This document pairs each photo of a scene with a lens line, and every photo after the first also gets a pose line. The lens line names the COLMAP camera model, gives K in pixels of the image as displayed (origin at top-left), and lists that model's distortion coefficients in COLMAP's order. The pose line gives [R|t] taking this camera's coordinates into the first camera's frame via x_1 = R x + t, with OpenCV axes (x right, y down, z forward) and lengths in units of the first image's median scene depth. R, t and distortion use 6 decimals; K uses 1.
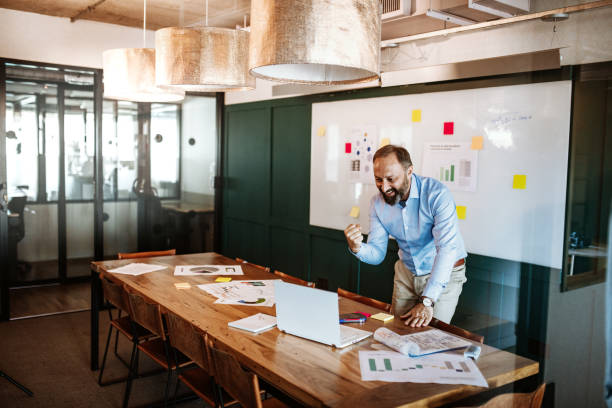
lens RADIAL K [[574.5, 0, 306.0], [0, 574.5, 204.0], [0, 0, 1]] dist [-0.059885, 0.067611]
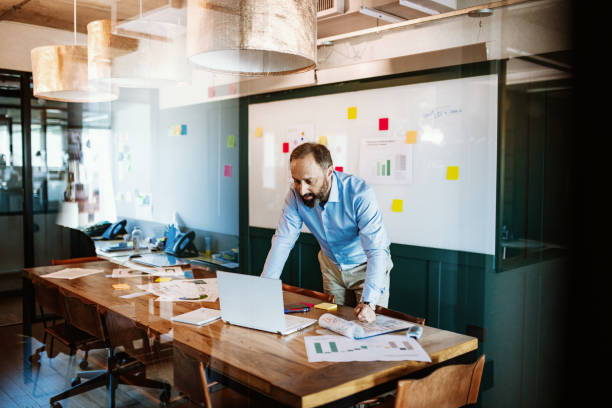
lens RADIAL K [[574.5, 0, 306.0], [0, 574.5, 204.0], [0, 0, 1]] dist [-0.059885, 0.067611]
pose [[0.993698, -0.026521, 0.108909, -0.005521], [0.028737, 0.999410, -0.018828, 0.030756], [-0.108345, 0.021839, 0.993873, -0.003132]]
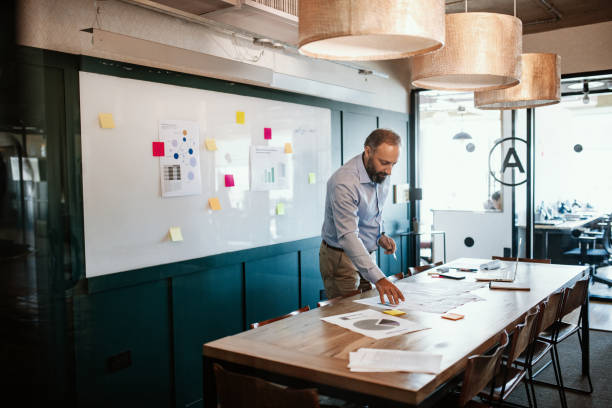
lens RADIAL K [[574.5, 0, 306.0], [0, 574.5, 204.0], [0, 0, 1]] dist [-0.059885, 0.067611]
pose [[-0.305609, -0.069199, 0.949639, -0.957120], [0.088605, 0.990961, 0.100725, -0.122373], [-0.948025, 0.114925, -0.296715, 1.502861]]
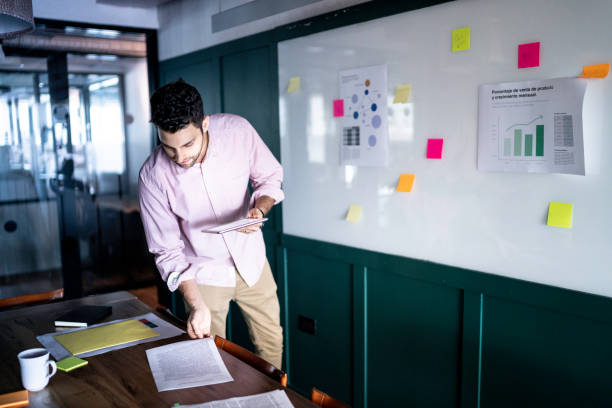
lens RADIAL K [[574.5, 0, 306.0], [0, 574.5, 204.0], [0, 0, 1]] dist [-0.059885, 0.067611]
pose [[0.998806, -0.045661, 0.017387, 0.034839], [0.045059, 0.998421, 0.033557, -0.026727], [-0.018892, -0.032734, 0.999286, 0.566952]]
